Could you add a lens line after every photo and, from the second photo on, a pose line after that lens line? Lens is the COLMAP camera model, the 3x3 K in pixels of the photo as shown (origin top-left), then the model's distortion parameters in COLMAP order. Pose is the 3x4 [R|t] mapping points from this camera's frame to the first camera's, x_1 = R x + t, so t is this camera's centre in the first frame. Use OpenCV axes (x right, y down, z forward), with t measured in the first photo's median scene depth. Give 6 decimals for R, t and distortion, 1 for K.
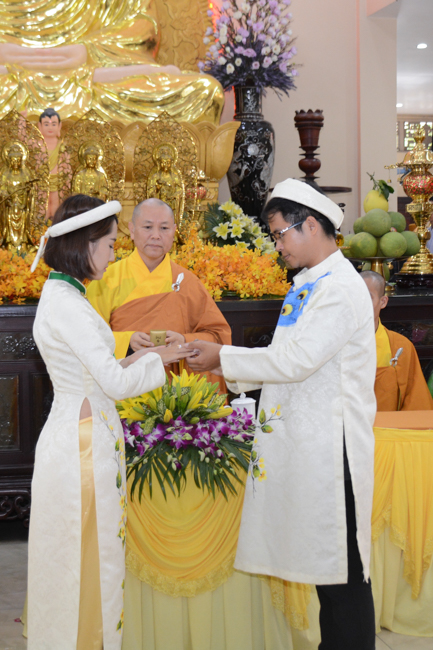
lens RADIAL K [[1088.9, 0, 212.7], [0, 1088.9, 323.4], [0, 0, 1]] dist [-0.048790, 0.000000]
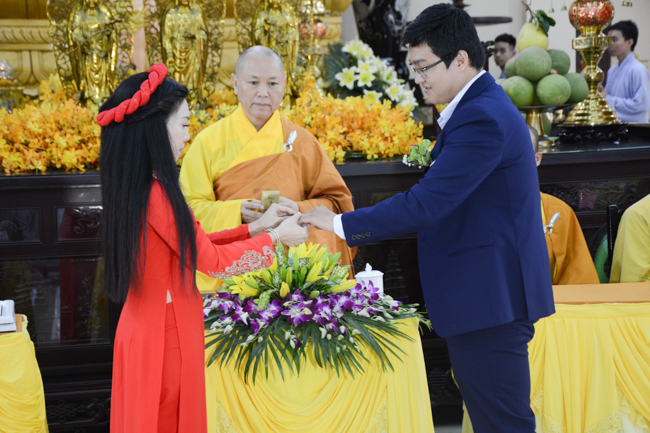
lens RADIAL K [[1467.6, 0, 320.3], [0, 1467.6, 218.4], [0, 0, 1]] dist [0.487782, 0.000000]
pose [[0.999654, -0.021681, -0.014923, 0.005067], [0.021853, 0.999696, 0.011424, 0.008233], [0.014670, -0.011746, 0.999823, -0.137184]]
